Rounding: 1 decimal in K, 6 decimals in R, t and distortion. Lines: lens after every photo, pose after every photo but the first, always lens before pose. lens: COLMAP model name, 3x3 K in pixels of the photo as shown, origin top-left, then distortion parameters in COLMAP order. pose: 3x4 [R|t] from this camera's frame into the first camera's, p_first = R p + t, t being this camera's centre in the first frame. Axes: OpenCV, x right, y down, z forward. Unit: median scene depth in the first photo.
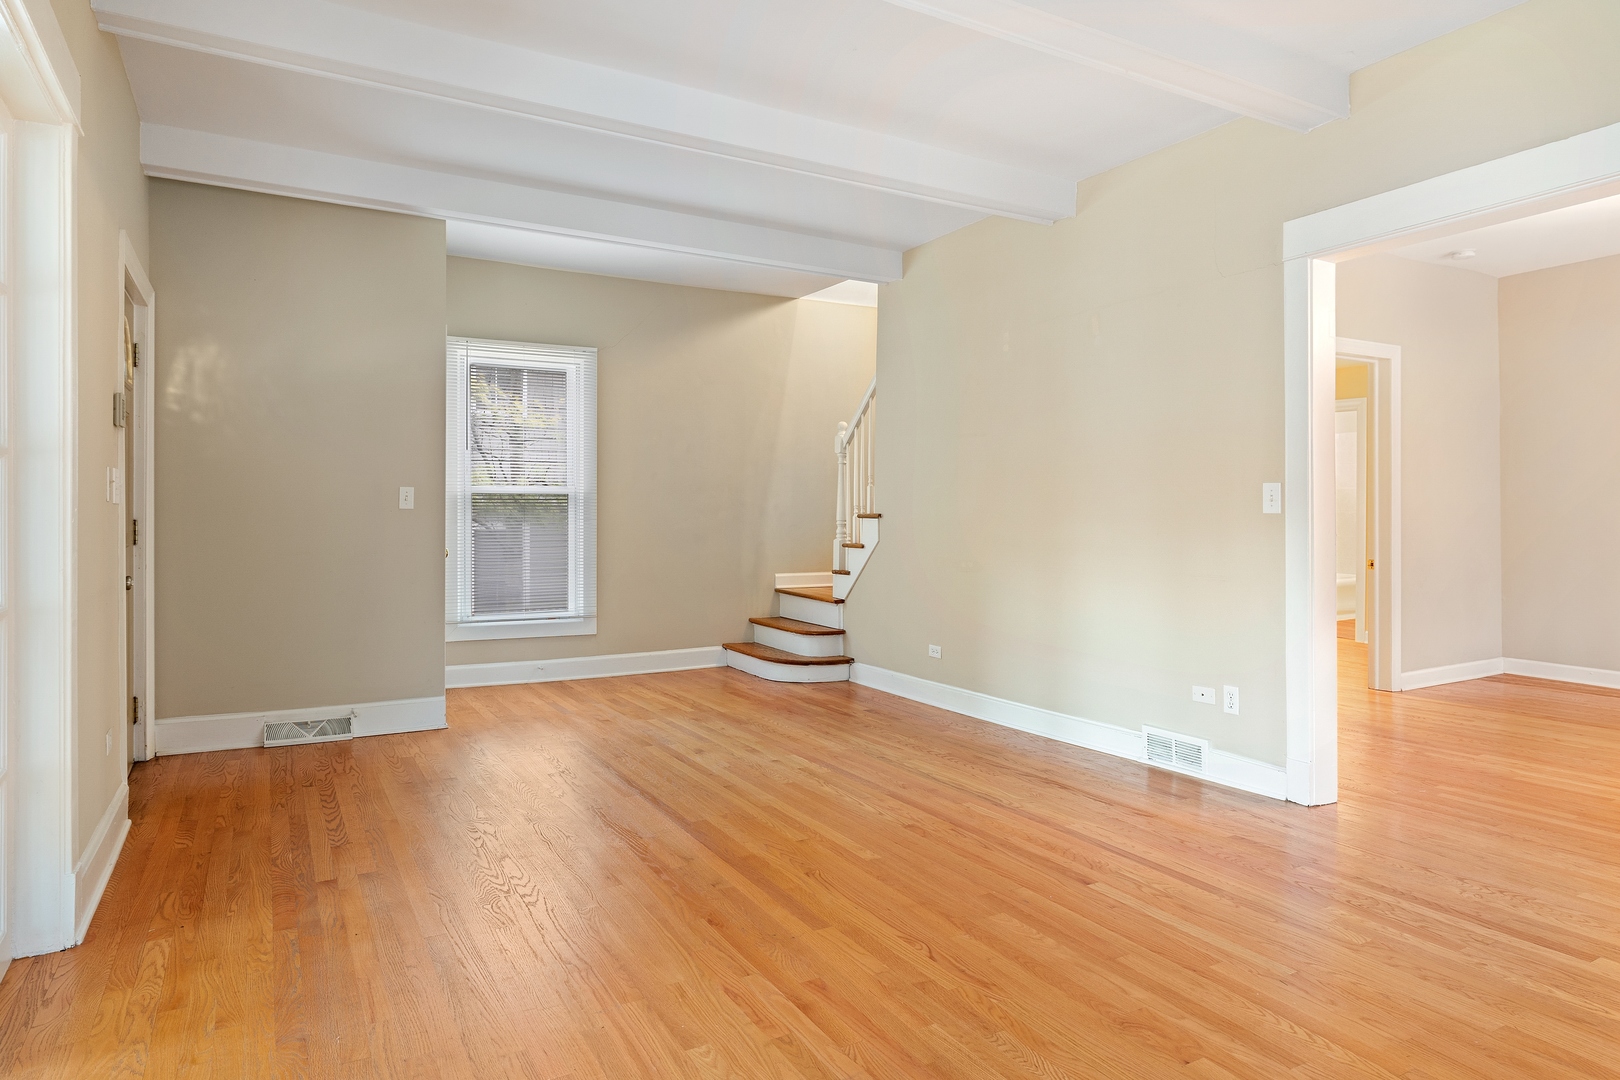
lens RADIAL K [[957.9, 0, 813.5], [0, 957.9, 503.5], [0, 0, 1]] dist [-0.006862, -0.001150]
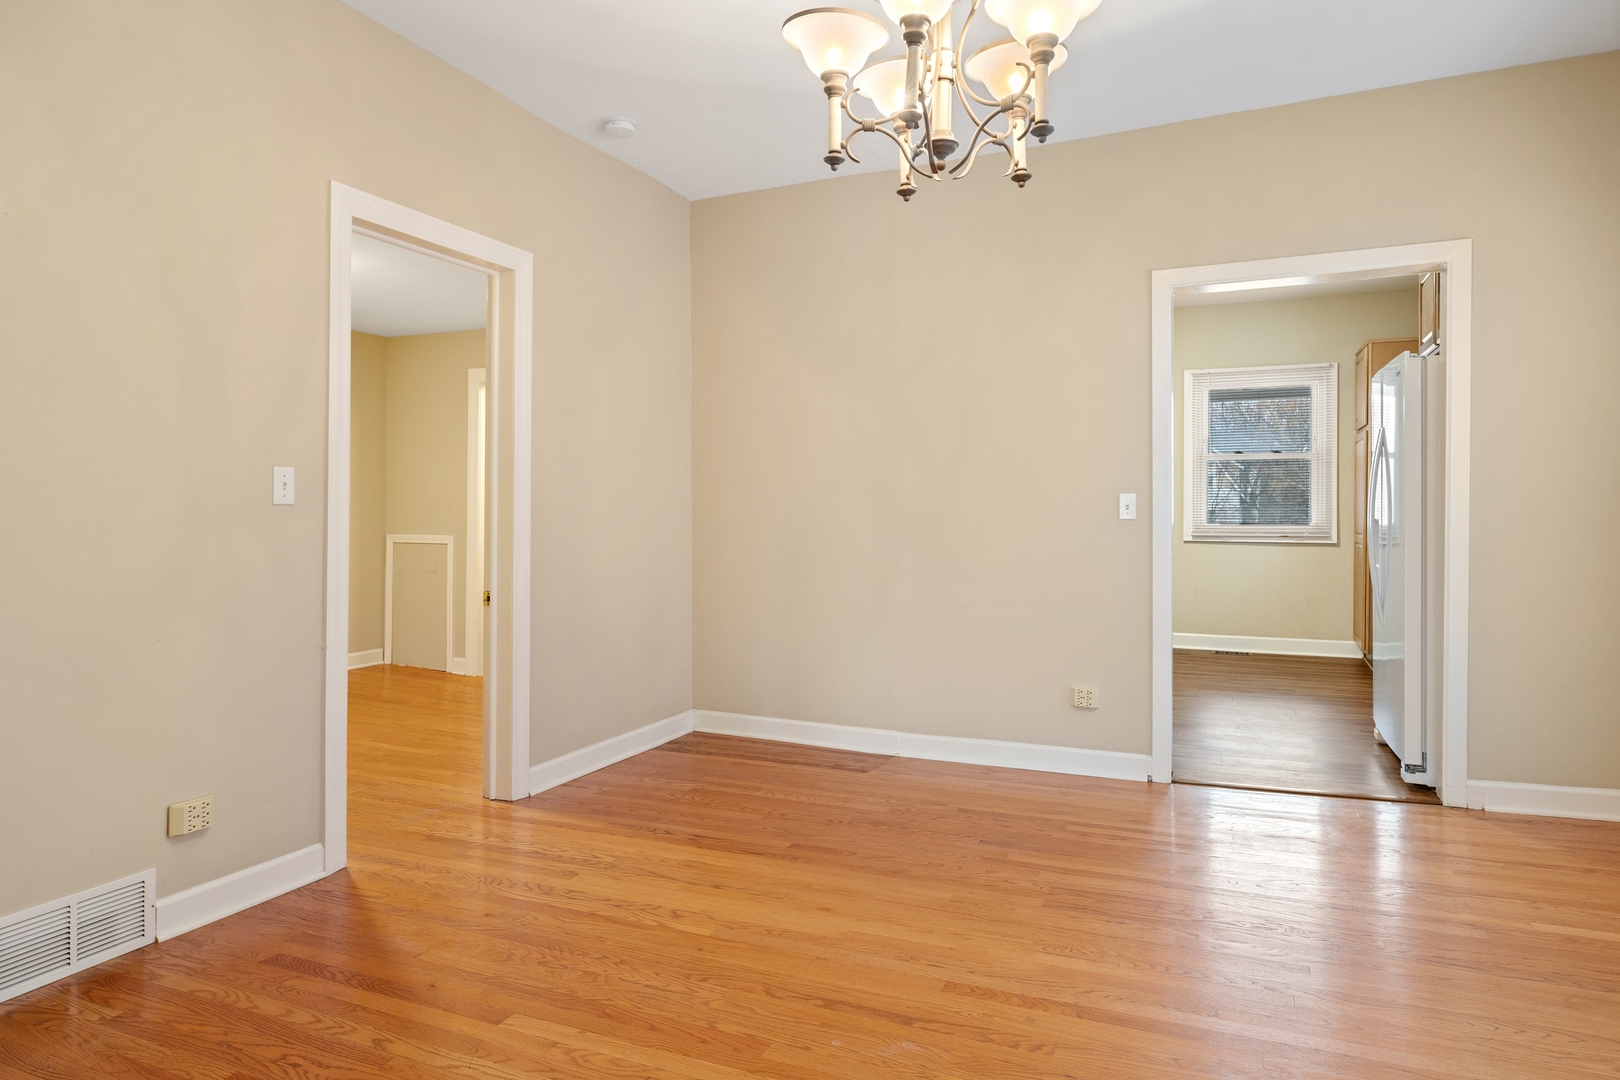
lens RADIAL K [[952.4, 0, 812.1], [0, 952.4, 521.2], [0, 0, 1]] dist [-0.008523, -0.002069]
pose [[0.807031, 0.003068, 0.590501, 0.387434], [-0.008417, 0.999945, 0.006309, 0.008004], [-0.590449, -0.010062, 0.807012, 0.372574]]
